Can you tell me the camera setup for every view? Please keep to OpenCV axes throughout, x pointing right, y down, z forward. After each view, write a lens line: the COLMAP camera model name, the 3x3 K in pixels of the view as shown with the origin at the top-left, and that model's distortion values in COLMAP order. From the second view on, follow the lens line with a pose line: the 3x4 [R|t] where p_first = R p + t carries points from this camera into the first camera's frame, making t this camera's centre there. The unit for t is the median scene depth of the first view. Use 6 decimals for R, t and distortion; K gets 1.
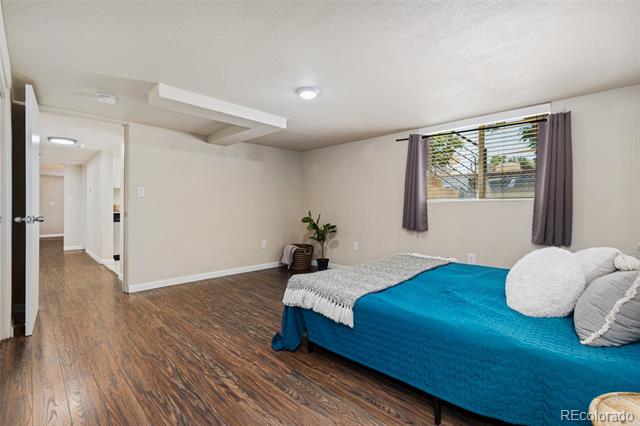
lens RADIAL K [[294.7, 0, 318.4], [0, 294.7, 211.8], [0, 0, 1]] dist [0.007523, -0.000109]
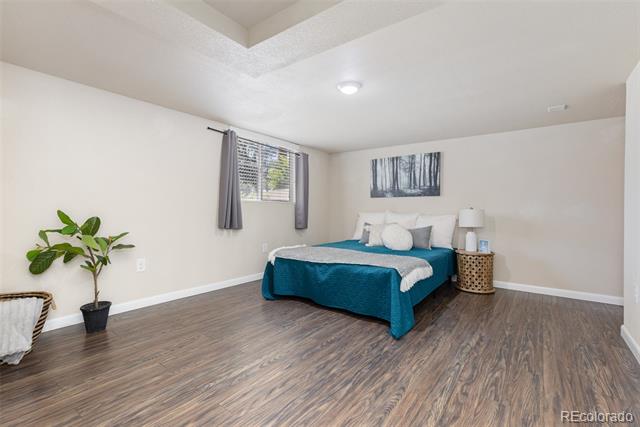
lens RADIAL K [[294.7, 0, 318.4], [0, 294.7, 212.3], [0, 0, 1]] dist [0.007523, -0.000109]
pose [[-0.147554, -0.010379, 0.989000, -1.089567], [0.004597, 0.999927, 0.011179, -0.007274], [-0.989043, 0.006196, -0.147496, 1.369197]]
